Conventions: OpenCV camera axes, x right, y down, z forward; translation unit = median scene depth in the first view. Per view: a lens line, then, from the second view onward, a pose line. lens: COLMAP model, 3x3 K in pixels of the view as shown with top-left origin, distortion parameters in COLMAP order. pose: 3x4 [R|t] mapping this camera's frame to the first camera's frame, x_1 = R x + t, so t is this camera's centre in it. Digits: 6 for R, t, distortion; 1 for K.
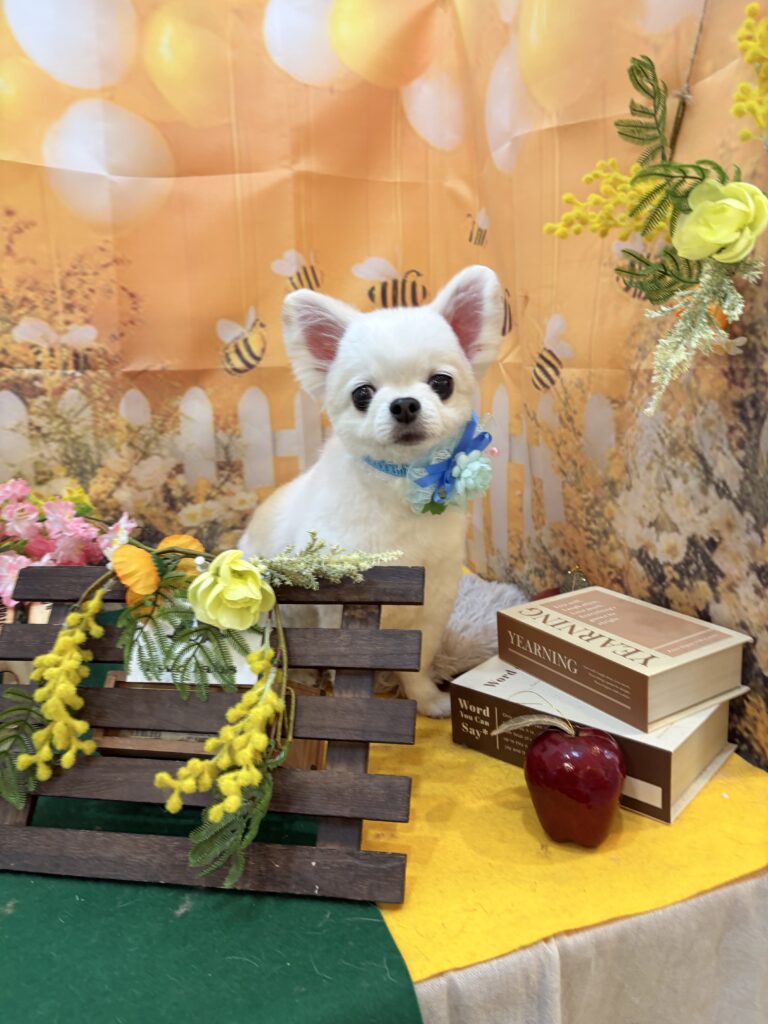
lens RADIAL K [[769.1, 0, 399.4], [0, 769.1, 517.5], [0, 0, 1]] dist [-0.002644, -0.004820]
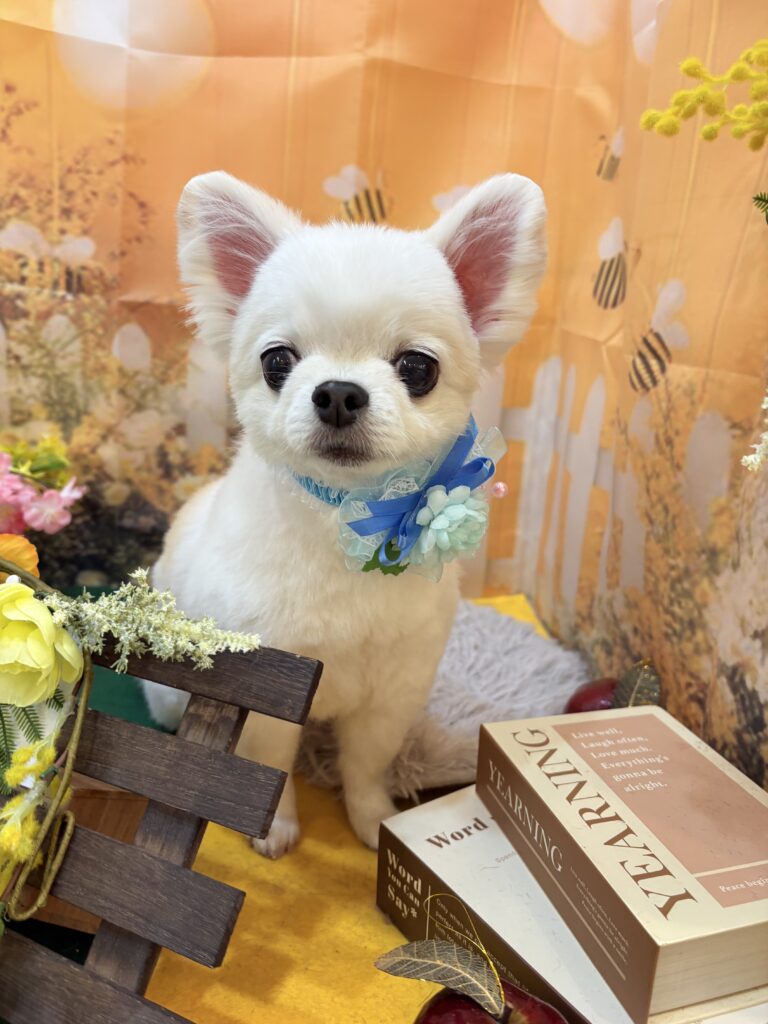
lens RADIAL K [[815.2, 0, 385.2], [0, 815.2, 523.7], [0, 0, 1]] dist [-0.008202, -0.012055]
pose [[0.967304, 0.162022, -0.195119, 0.113785], [-0.154208, 0.986523, 0.054697, -0.050657], [0.201351, -0.022820, 0.979253, 0.228601]]
